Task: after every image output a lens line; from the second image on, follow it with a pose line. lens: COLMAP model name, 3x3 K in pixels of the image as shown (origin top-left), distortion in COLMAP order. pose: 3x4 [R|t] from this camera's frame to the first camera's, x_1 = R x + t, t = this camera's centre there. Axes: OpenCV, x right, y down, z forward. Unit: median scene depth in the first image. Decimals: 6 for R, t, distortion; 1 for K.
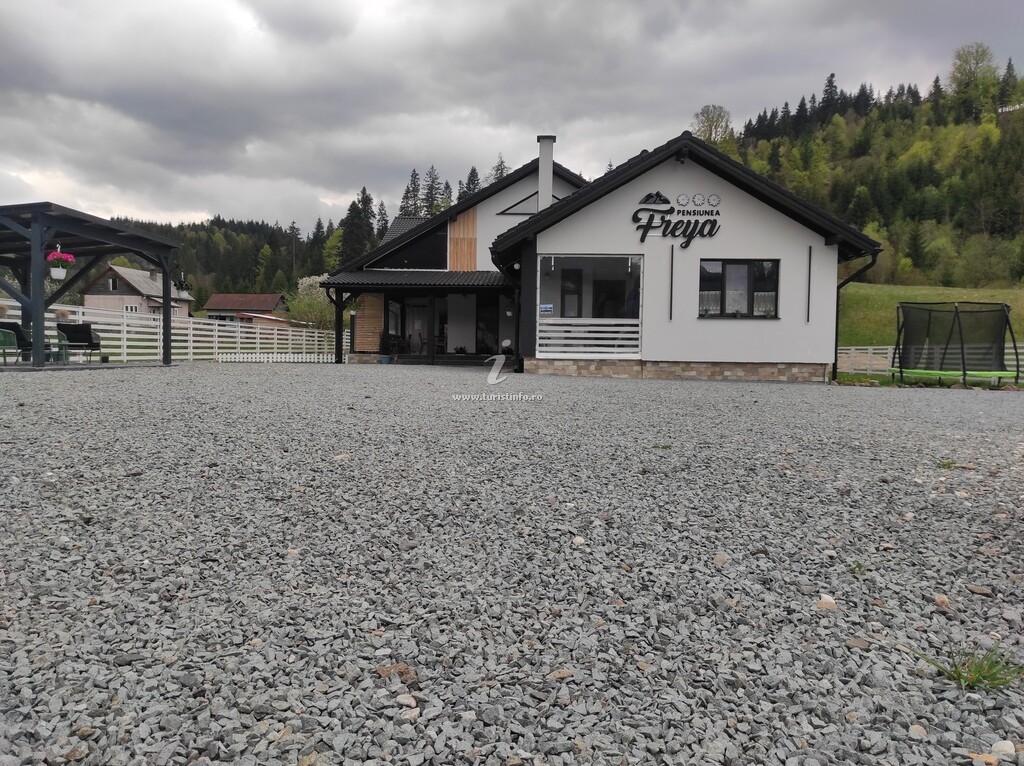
lens RADIAL K [[753.1, 0, 512.0], [0, 753.1, 383.0], [0, 0, 1]] dist [0.065823, -0.064016]
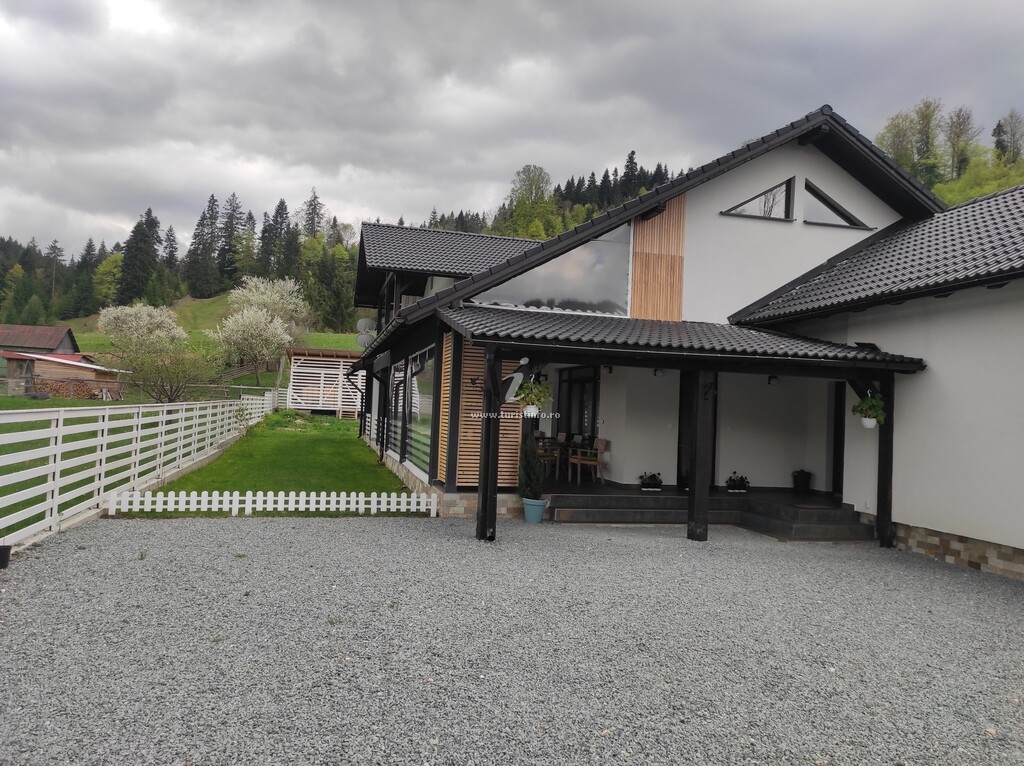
lens RADIAL K [[753.1, 0, 512.0], [0, 753.1, 383.0], [0, 0, 1]] dist [0.065823, -0.064016]
pose [[0.961384, 0.037080, 0.272701, -0.439696], [-0.019643, 0.997600, -0.066396, -0.109031], [-0.274509, 0.058476, 0.959805, 0.833209]]
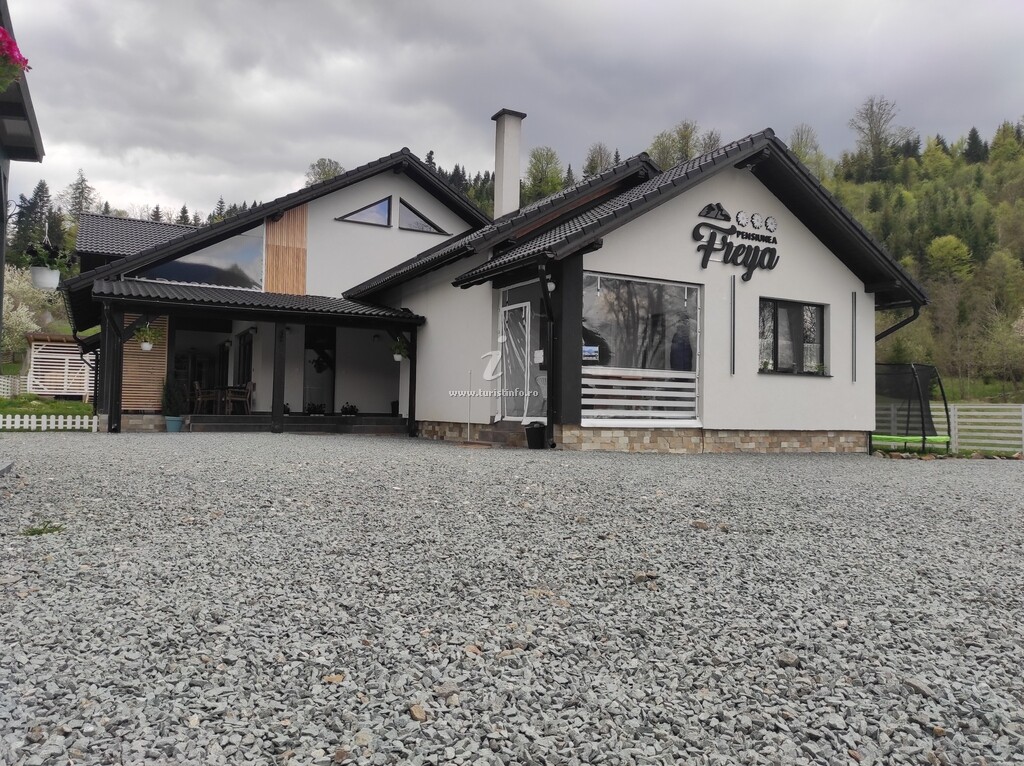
lens RADIAL K [[753.1, 0, 512.0], [0, 753.1, 383.0], [0, 0, 1]] dist [0.065823, -0.064016]
pose [[0.865713, 0.019621, 0.500157, -0.349224], [0.014271, 0.997858, -0.063847, -0.029949], [-0.500338, 0.062411, 0.863578, 0.457806]]
